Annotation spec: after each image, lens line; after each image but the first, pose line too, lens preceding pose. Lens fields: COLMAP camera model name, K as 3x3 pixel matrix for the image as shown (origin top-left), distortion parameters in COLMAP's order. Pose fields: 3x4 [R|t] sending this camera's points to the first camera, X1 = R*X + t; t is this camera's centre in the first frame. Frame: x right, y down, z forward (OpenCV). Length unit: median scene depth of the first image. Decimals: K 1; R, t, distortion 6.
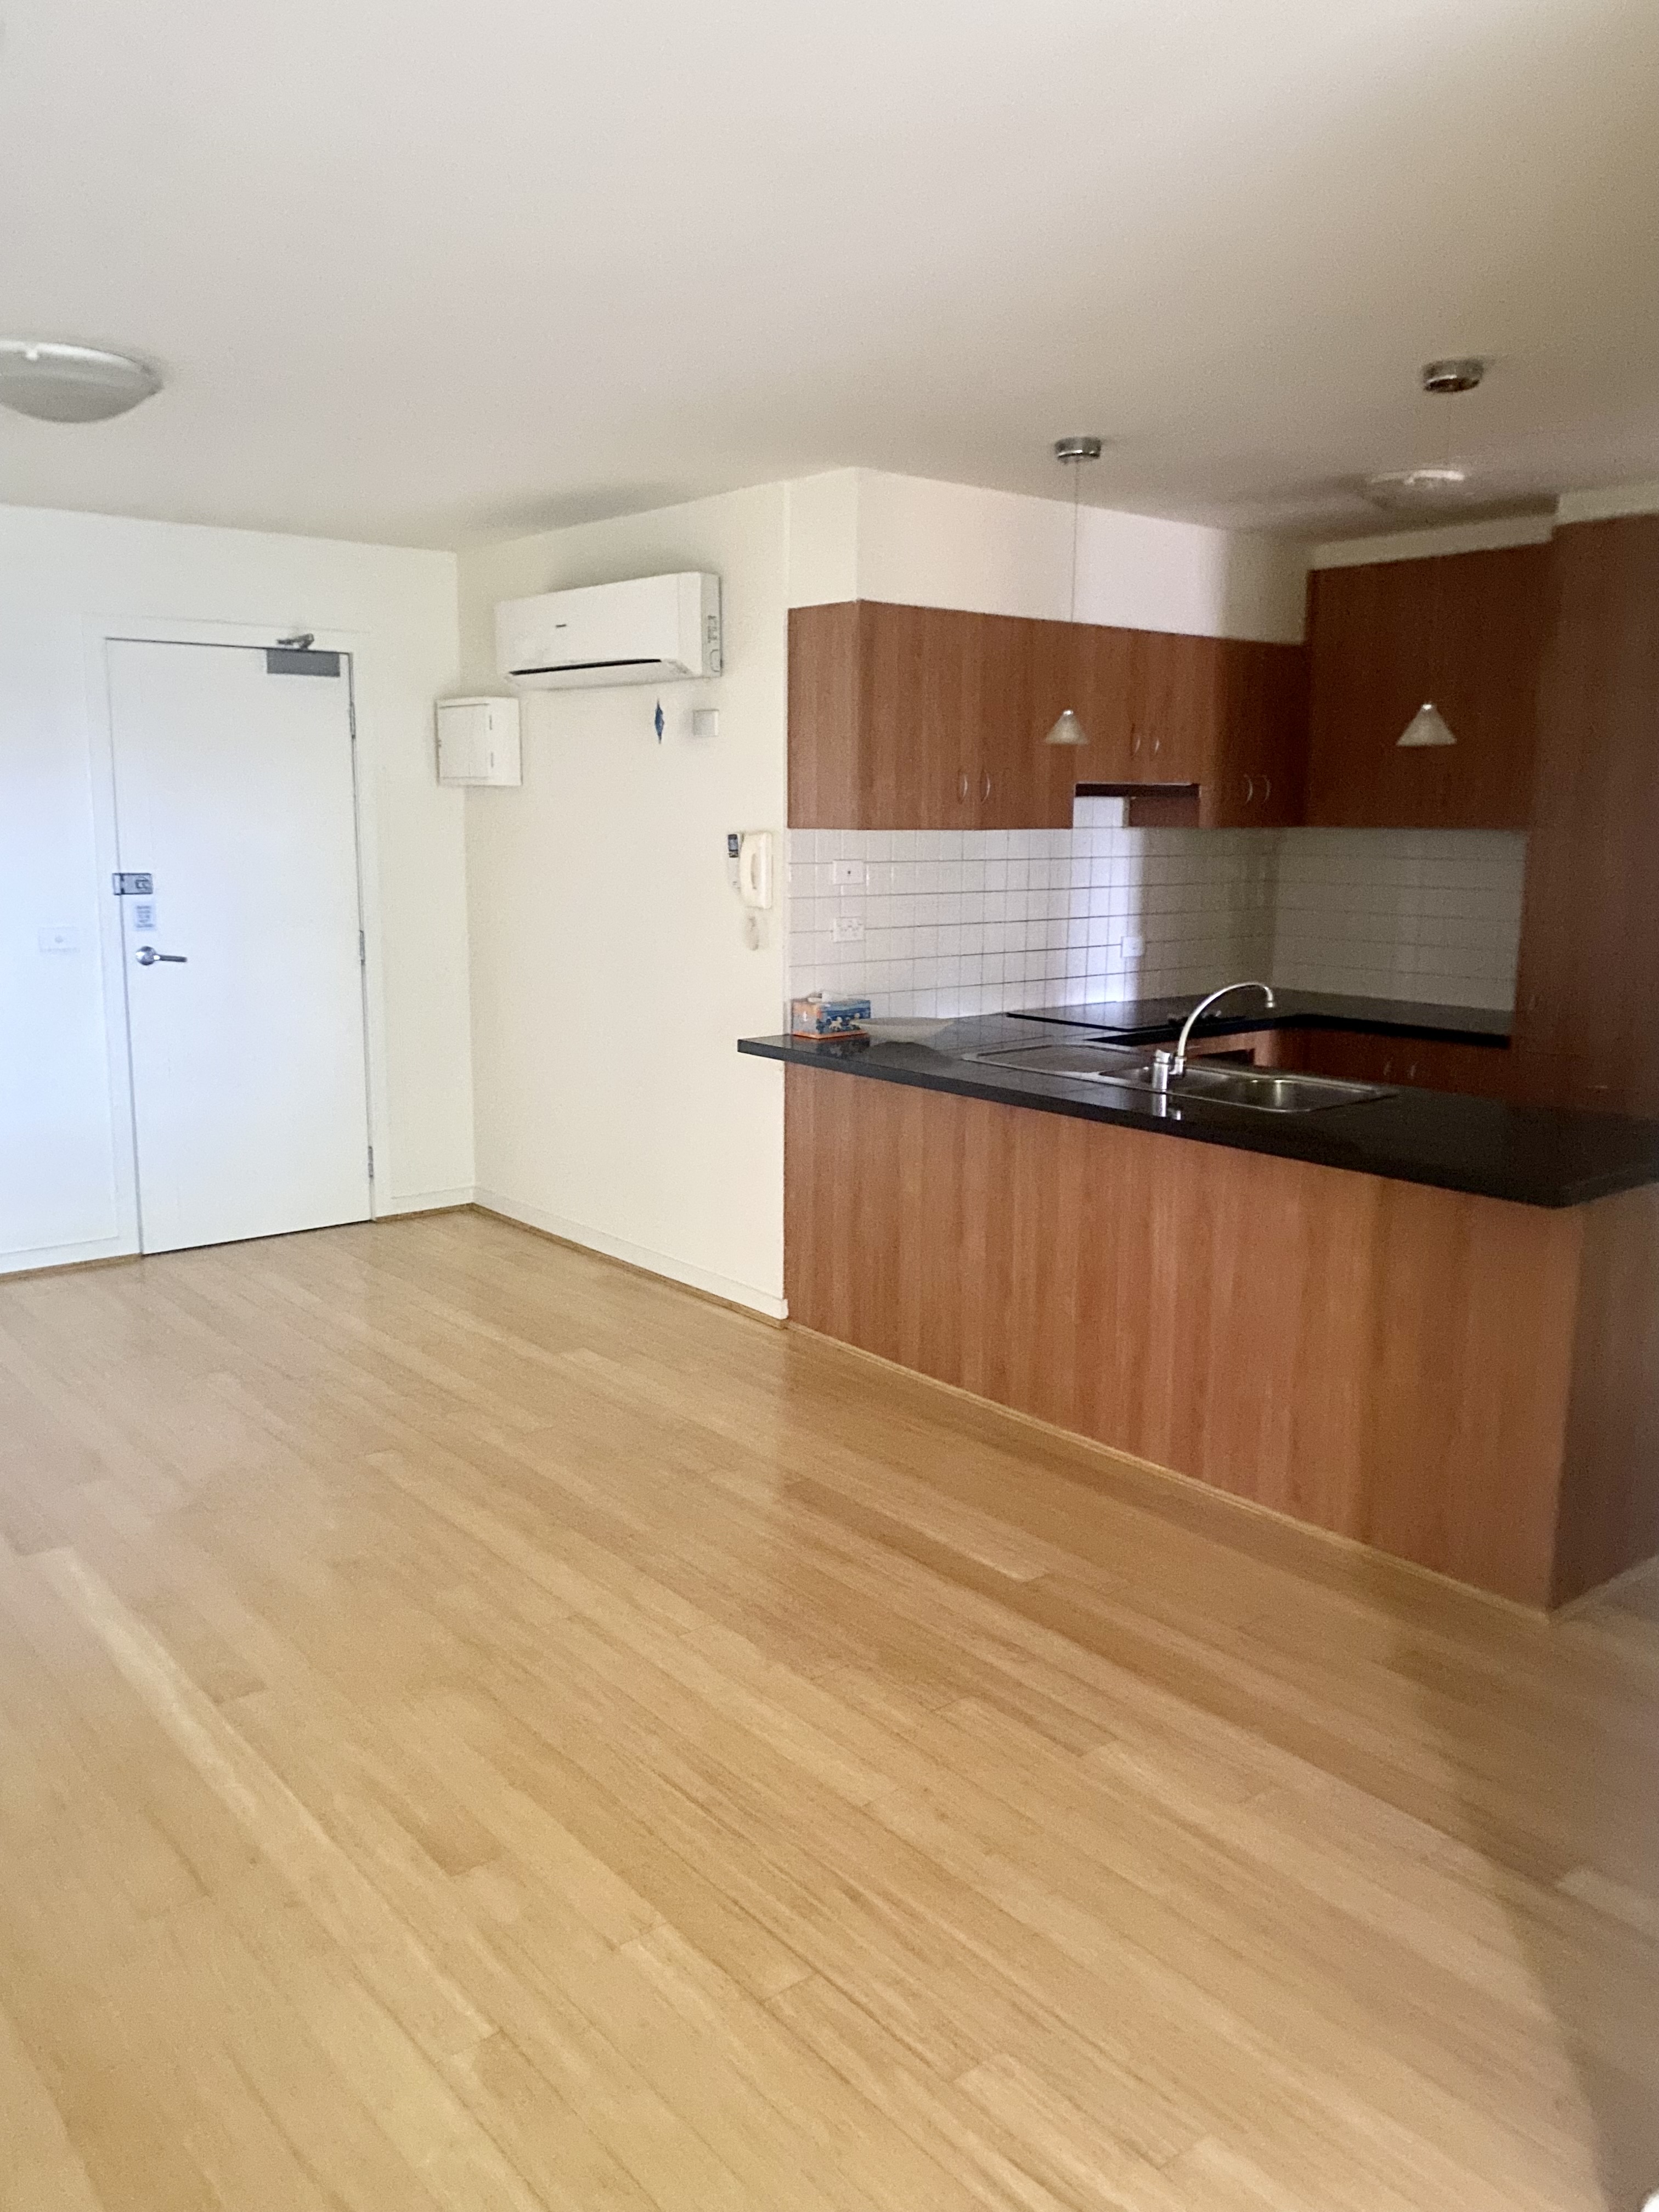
lens RADIAL K [[1740.1, 0, 829.5], [0, 1740.1, 1106.0], [0, 0, 1]] dist [0.006024, 0.000481]
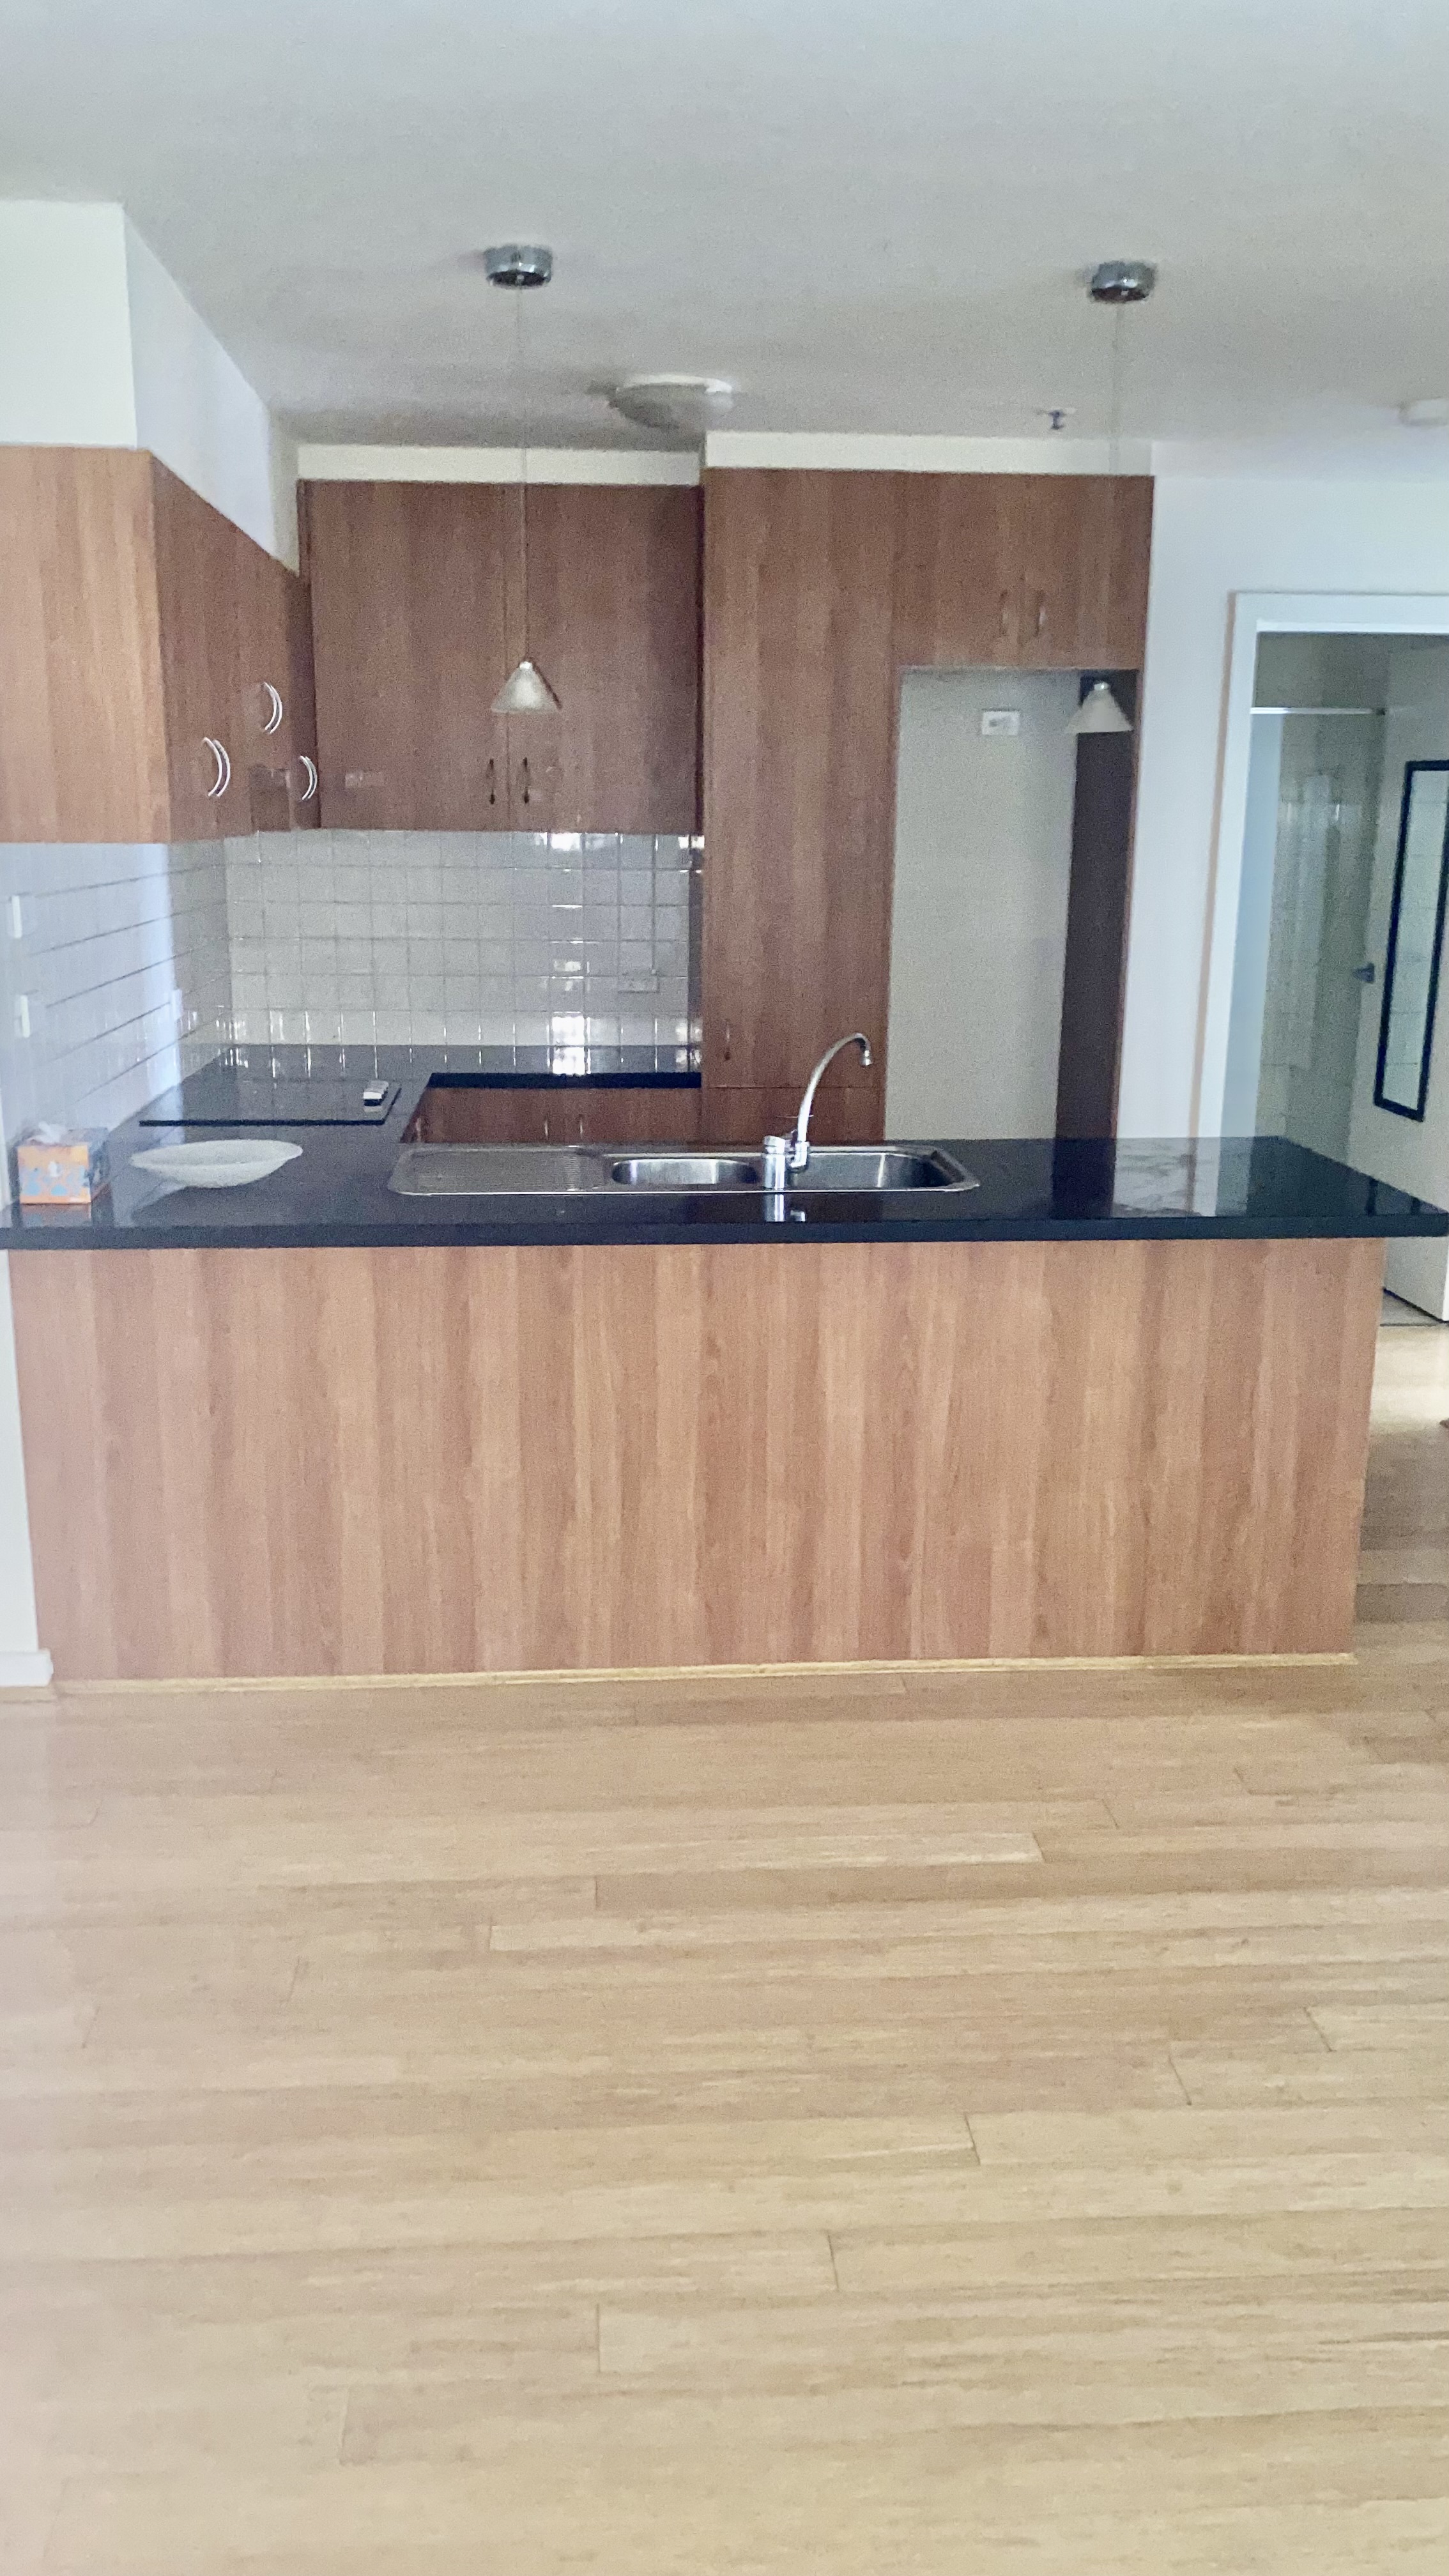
lens RADIAL K [[1961.3, 0, 724.5], [0, 1961.3, 1288.0], [0, 0, 1]] dist [0.003362, -0.002450]
pose [[0.581857, -0.204403, 0.787186, -0.424280], [0.145399, 0.978452, 0.146594, -0.080605], [-0.800189, 0.029159, 0.599039, 0.433693]]
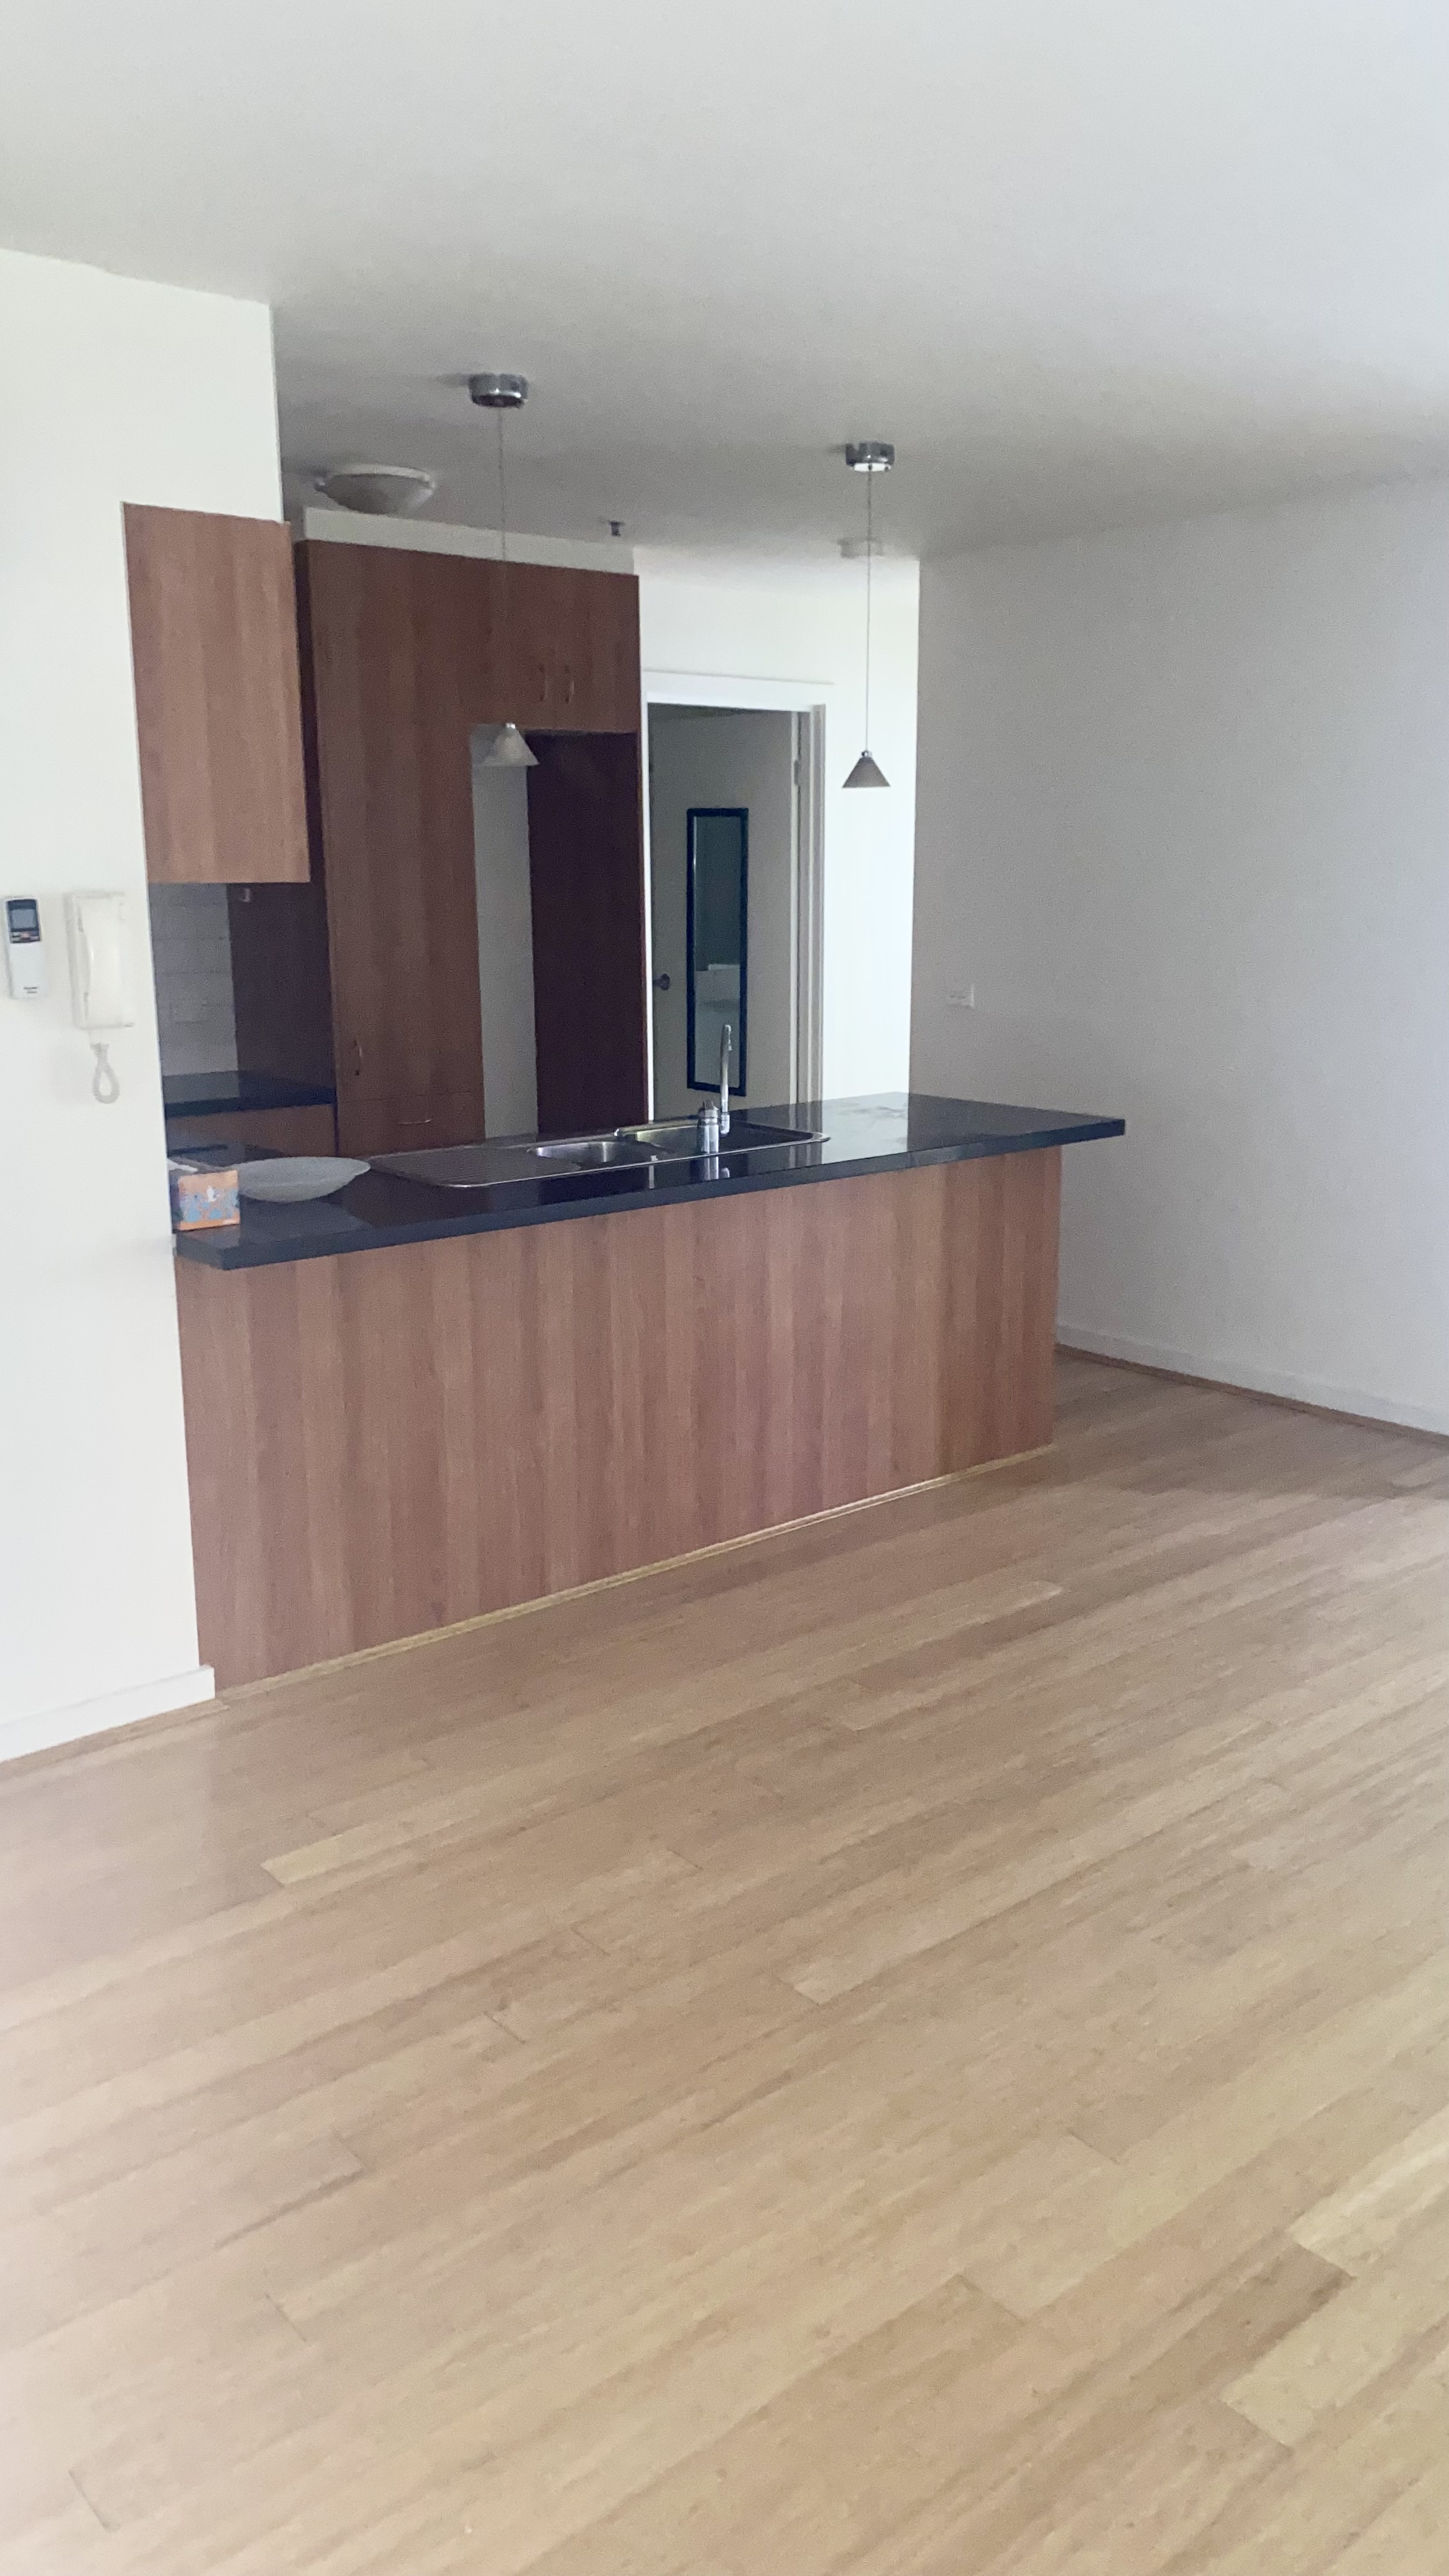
lens RADIAL K [[1970.3, 0, 724.5], [0, 1970.3, 1288.0], [0, 0, 1]] dist [0.108428, -0.251872]
pose [[-0.023599, -0.229349, 0.973058, -0.731941], [0.179029, 0.956626, 0.229818, -0.155004], [-0.983561, 0.179629, 0.018484, 0.836439]]
